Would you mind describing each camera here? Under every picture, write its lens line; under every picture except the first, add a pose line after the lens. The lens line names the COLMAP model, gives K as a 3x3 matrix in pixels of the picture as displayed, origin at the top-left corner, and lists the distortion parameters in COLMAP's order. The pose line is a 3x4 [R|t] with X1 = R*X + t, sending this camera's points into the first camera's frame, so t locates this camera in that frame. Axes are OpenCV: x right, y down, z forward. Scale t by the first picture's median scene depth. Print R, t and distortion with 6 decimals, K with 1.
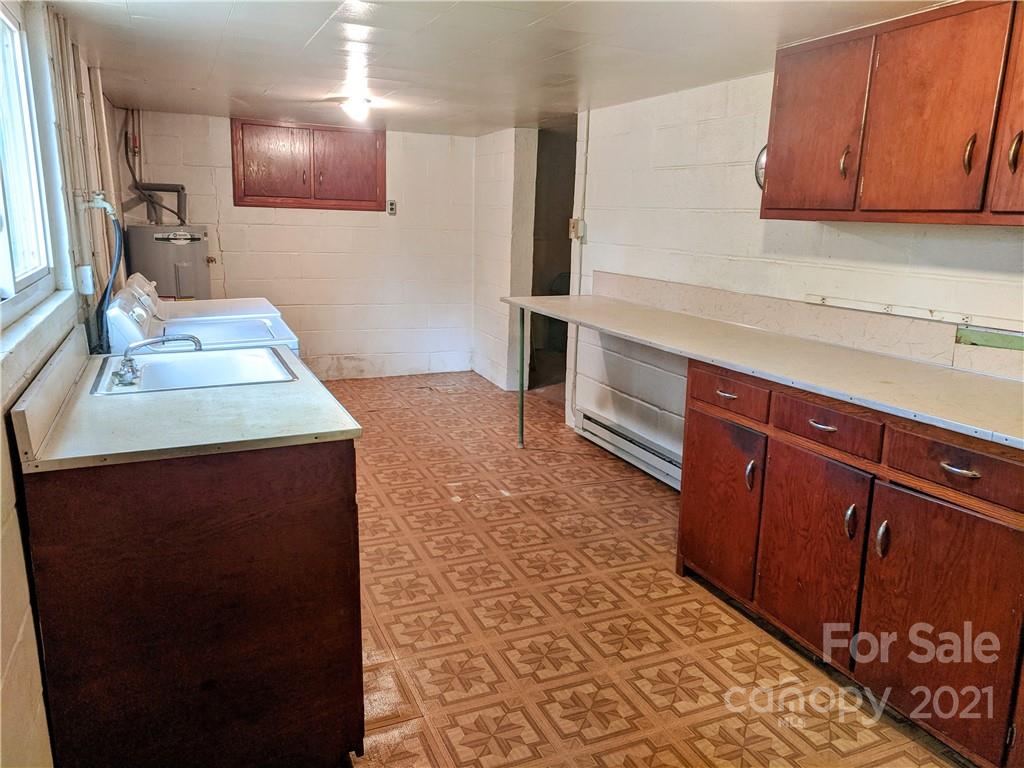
lens RADIAL K [[772.6, 0, 513.2], [0, 772.6, 388.5], [0, 0, 1]] dist [0.013682, -0.028333]
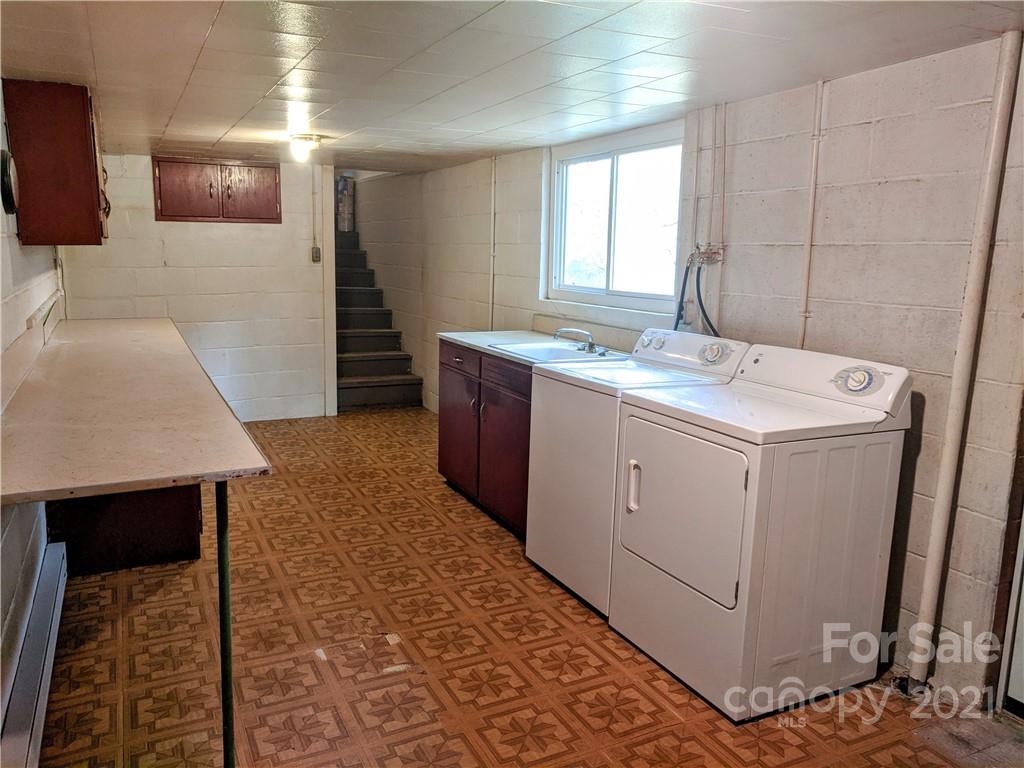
lens RADIAL K [[772.6, 0, 510.7], [0, 772.6, 385.4], [0, 0, 1]] dist [0.013682, -0.028333]
pose [[-0.997489, -0.027829, -0.065127, -0.126882], [-0.051172, 0.918926, 0.391096, -0.361274], [0.048963, 0.393447, -0.918043, 1.544315]]
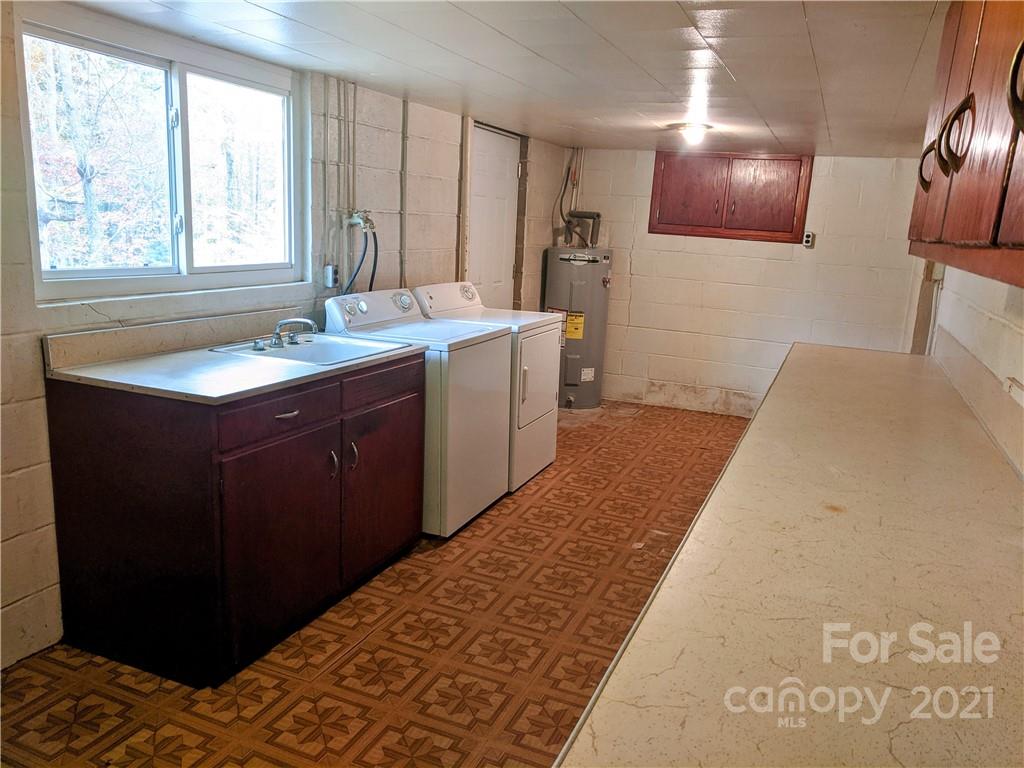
lens RADIAL K [[772.6, 0, 509.8], [0, 772.6, 385.5], [0, 0, 1]] dist [0.013682, -0.028333]
pose [[0.685771, 0.165175, -0.708827, 0.435680], [-0.198810, 0.979381, 0.035878, -0.046029], [0.700138, 0.116318, 0.704470, 0.210904]]
